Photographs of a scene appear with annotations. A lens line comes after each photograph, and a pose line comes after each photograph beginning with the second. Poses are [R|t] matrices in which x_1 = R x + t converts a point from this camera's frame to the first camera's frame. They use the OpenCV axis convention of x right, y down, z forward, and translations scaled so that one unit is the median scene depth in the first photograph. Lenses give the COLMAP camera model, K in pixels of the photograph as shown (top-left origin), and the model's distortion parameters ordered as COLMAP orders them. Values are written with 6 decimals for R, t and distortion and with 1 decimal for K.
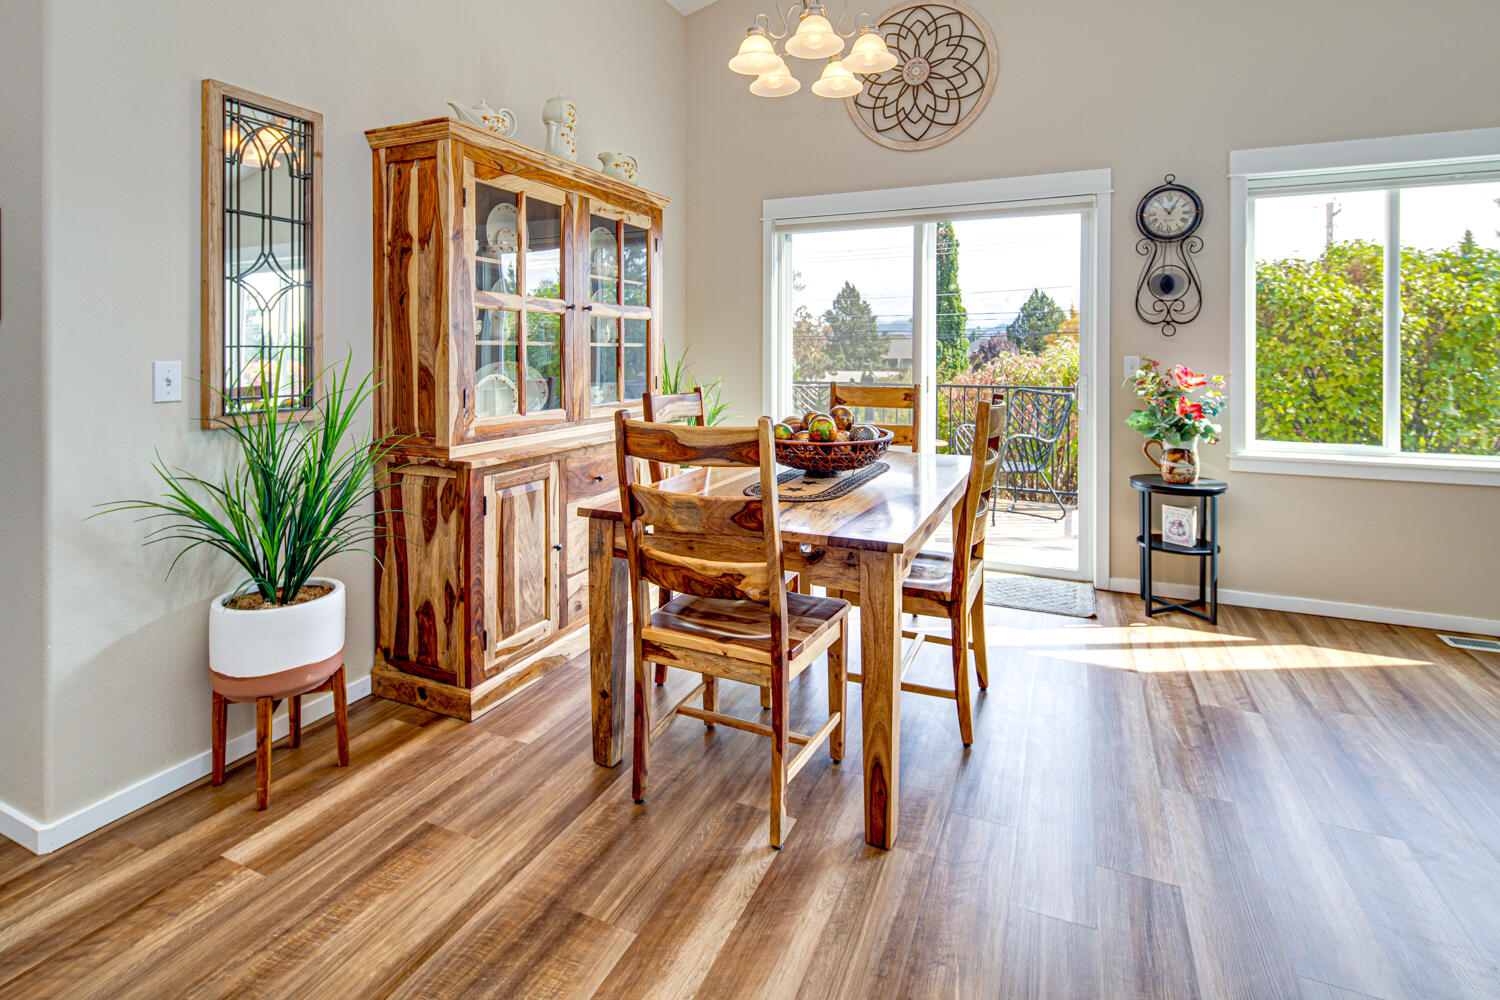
lens RADIAL K [[735.8, 0, 753.4], [0, 735.8, 345.5], [0, 0, 1]] dist [0.005253, -0.005387]
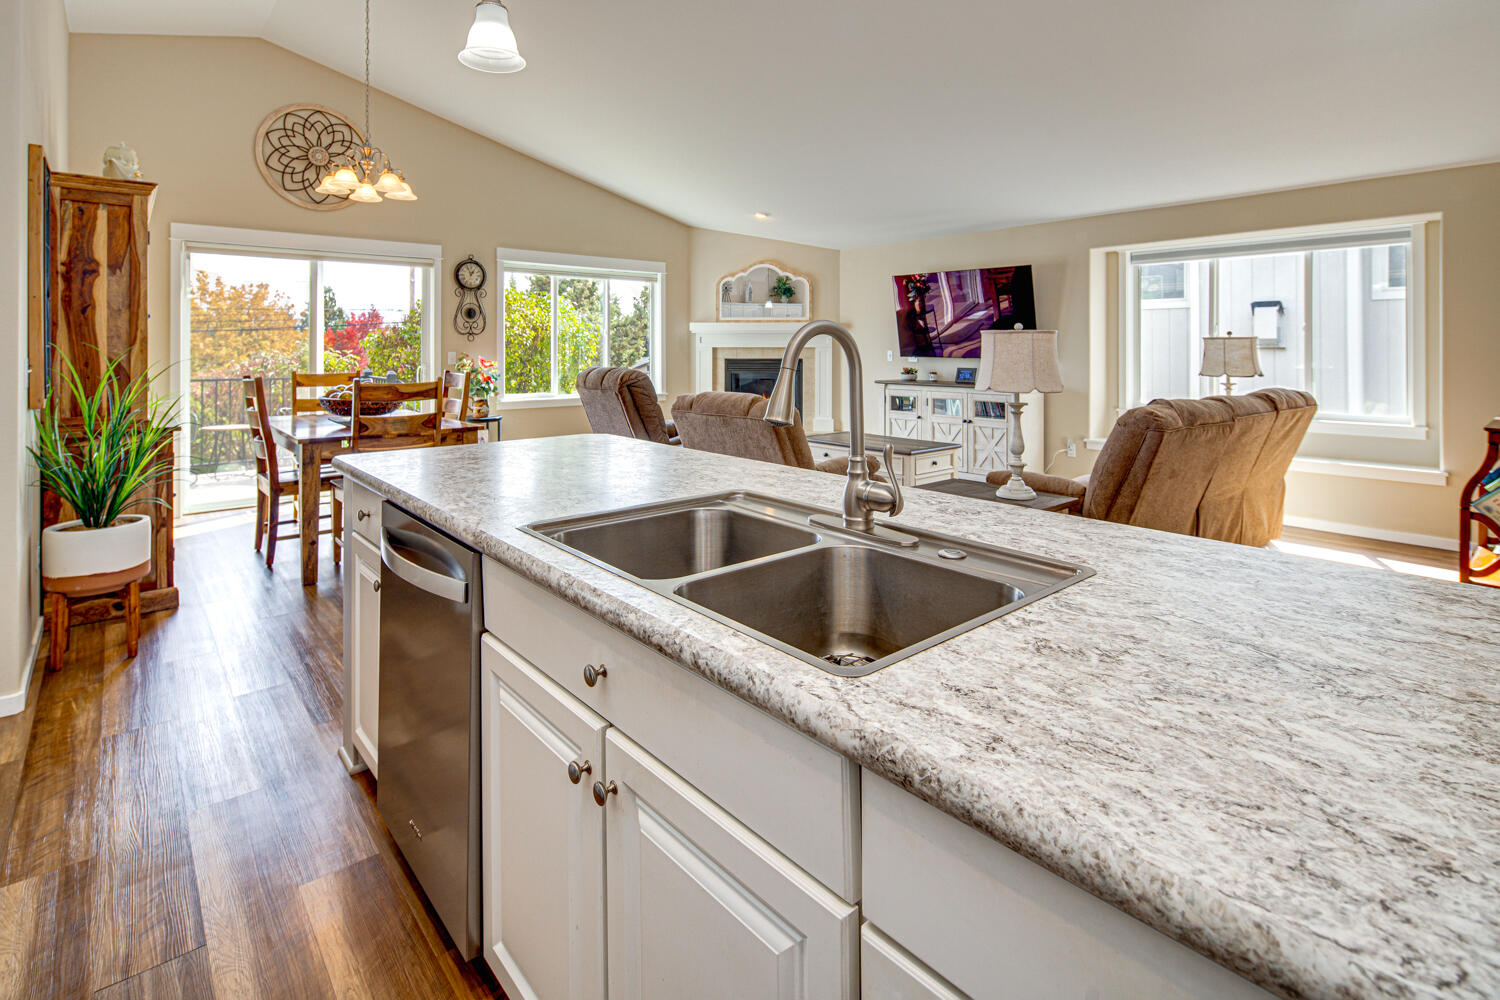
lens RADIAL K [[735.8, 0, 733.9], [0, 735.8, 344.4], [0, 0, 1]] dist [0.005253, -0.005387]
pose [[0.440181, 0.003358, 0.897903, -0.790425], [-0.002191, 0.999994, -0.002666, -0.000623], [-0.897906, -0.000794, 0.440186, -0.407030]]
